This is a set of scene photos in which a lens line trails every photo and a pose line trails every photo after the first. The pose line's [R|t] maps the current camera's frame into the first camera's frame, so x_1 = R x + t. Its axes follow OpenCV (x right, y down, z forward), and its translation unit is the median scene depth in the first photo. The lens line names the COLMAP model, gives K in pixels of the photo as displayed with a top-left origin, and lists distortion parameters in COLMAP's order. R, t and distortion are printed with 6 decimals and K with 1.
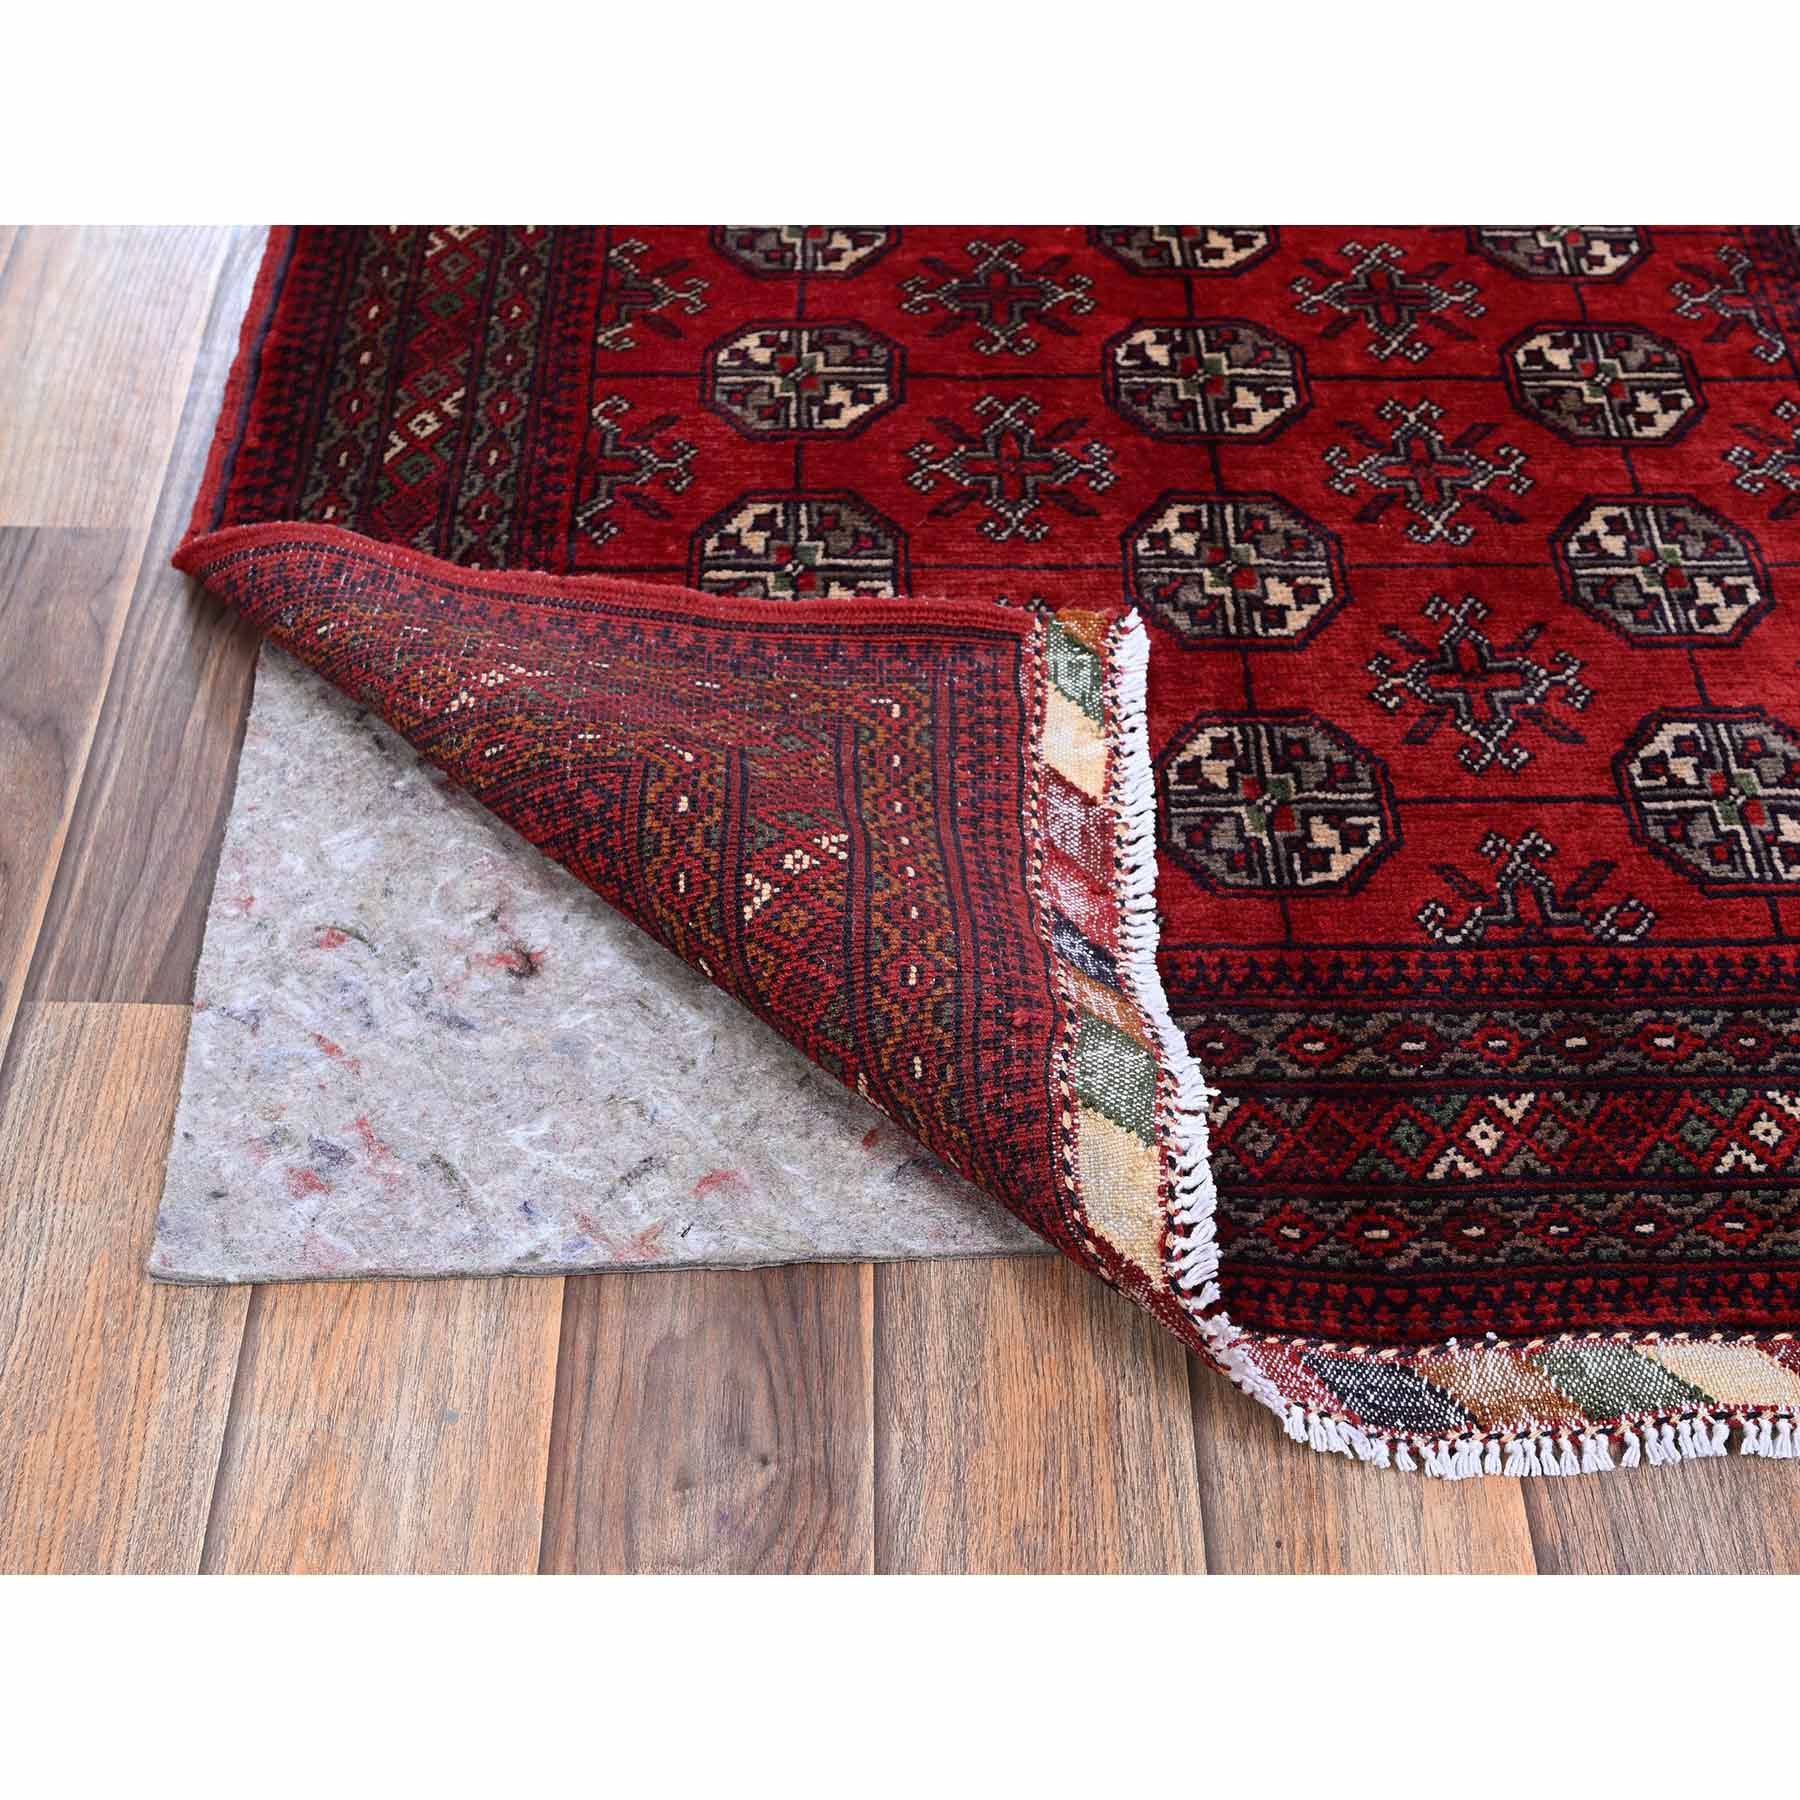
lens RADIAL K [[2082.7, 0, 900.0], [0, 2082.7, 900.0], [0, 0, 1]] dist [-0.005993, -0.001640]
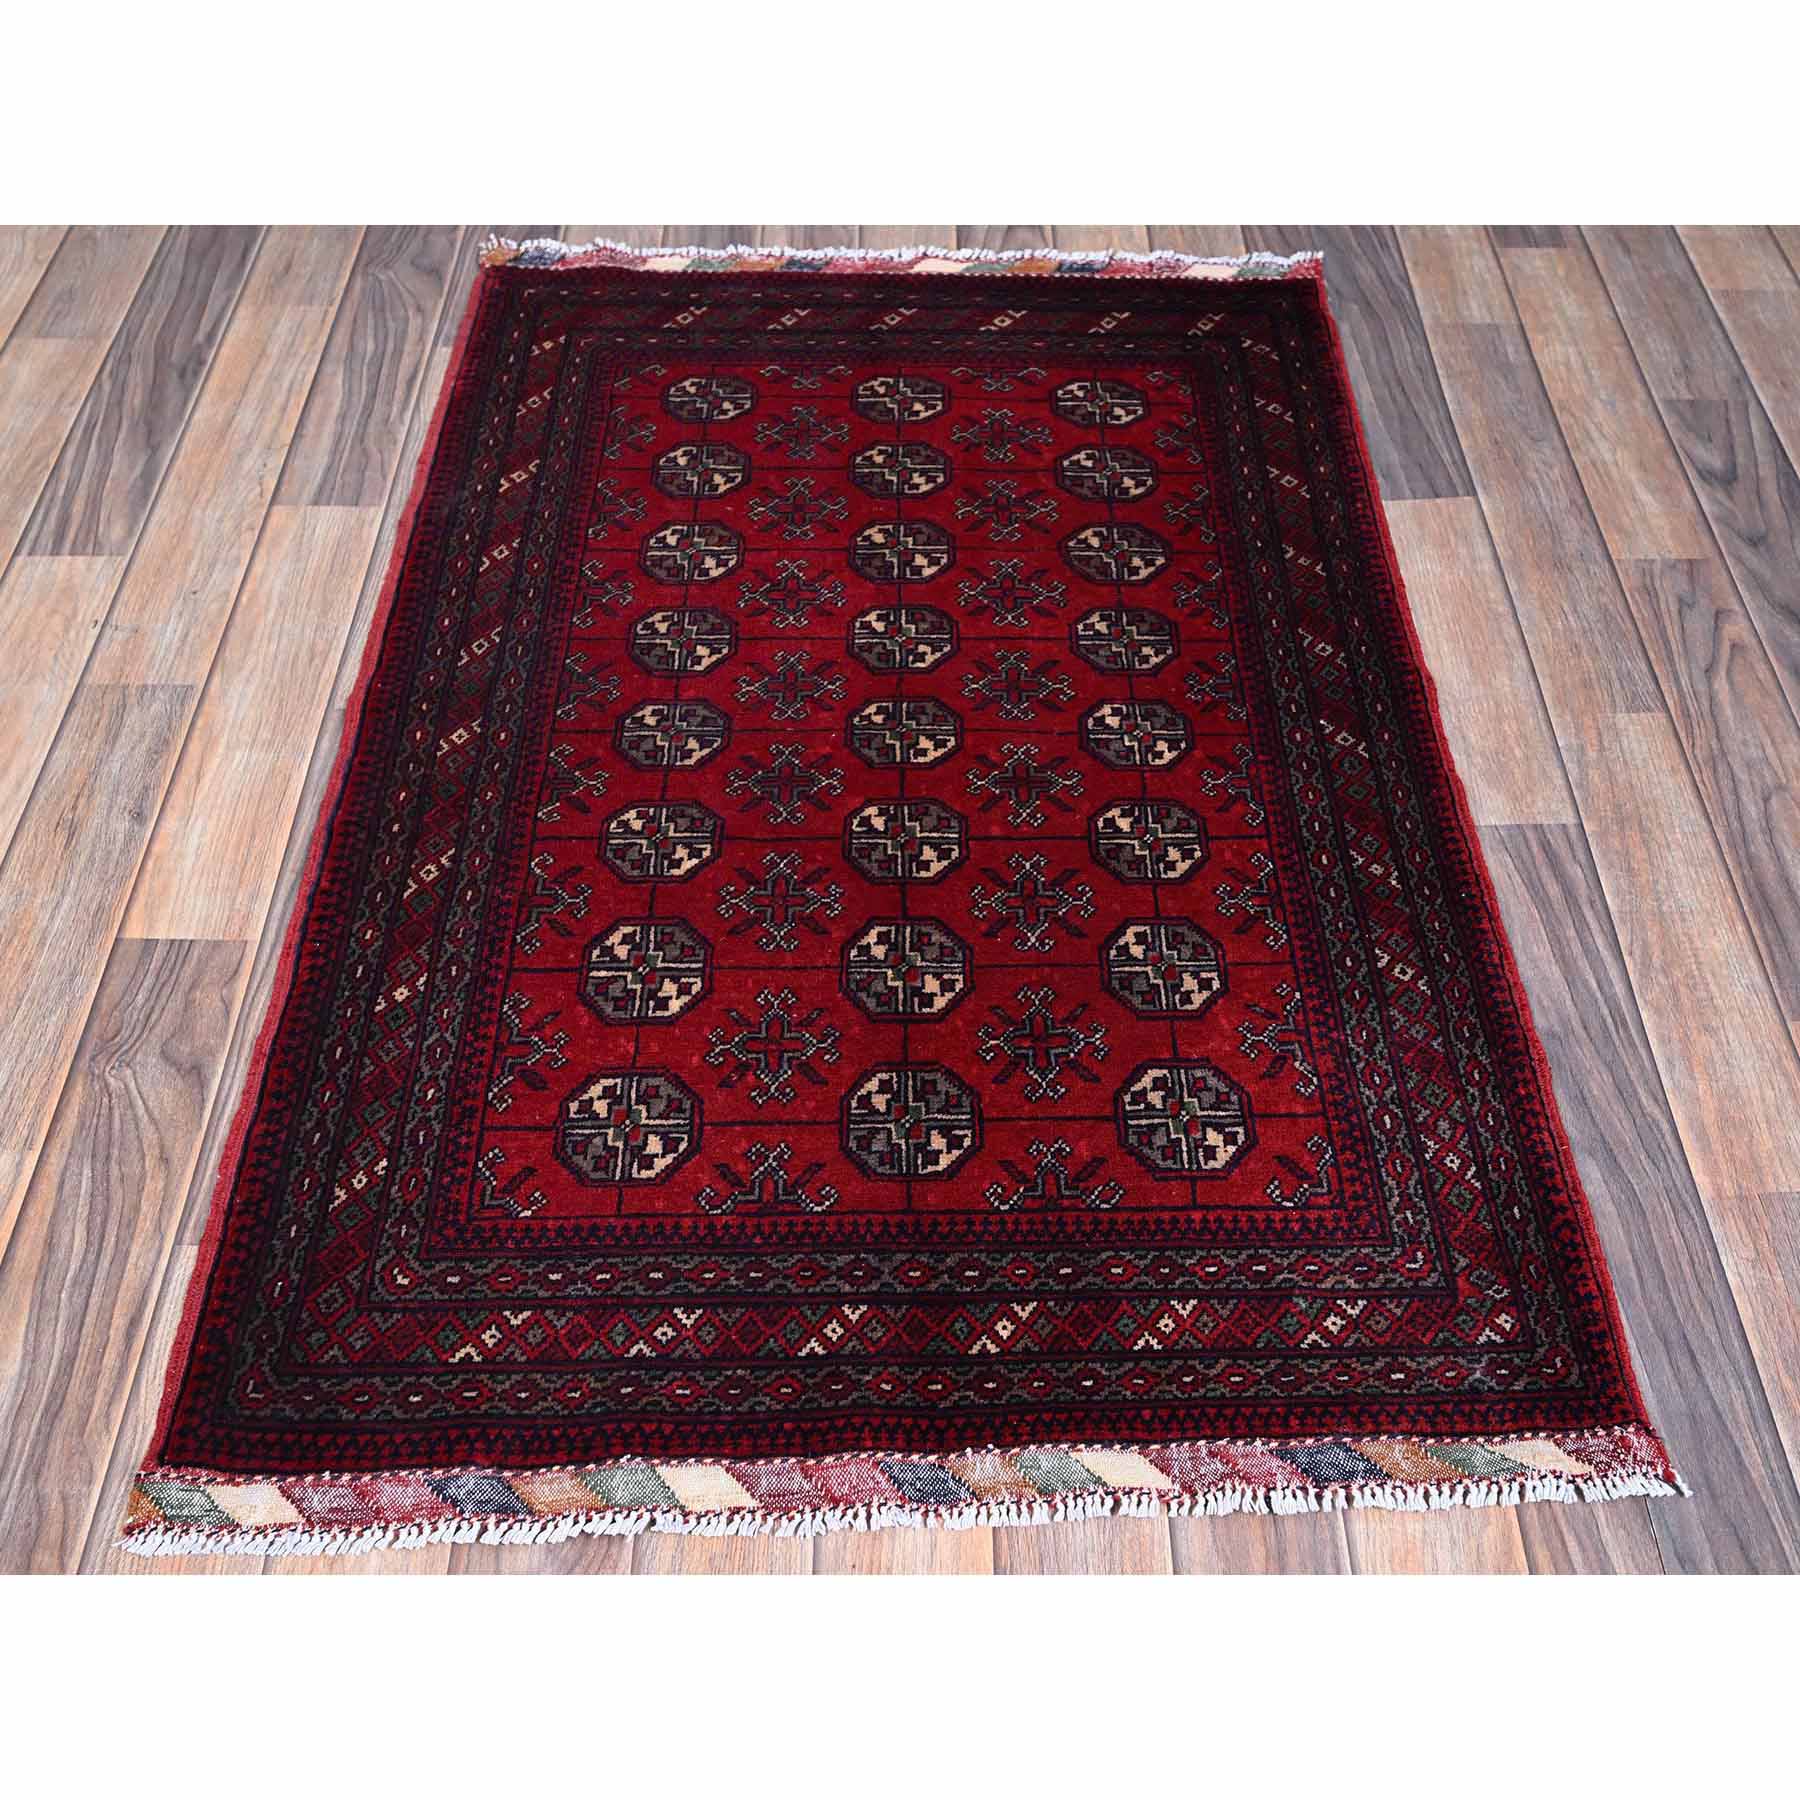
lens RADIAL K [[1705.8, 0, 900.0], [0, 1705.8, 900.0], [0, 0, 1]] dist [-0.008266, 0.008627]
pose [[0.999999, -0.001316, -0.000611, 0.157878], [0.001270, 0.997625, -0.068875, -0.121164], [0.000700, 0.068874, 0.997625, -0.377881]]
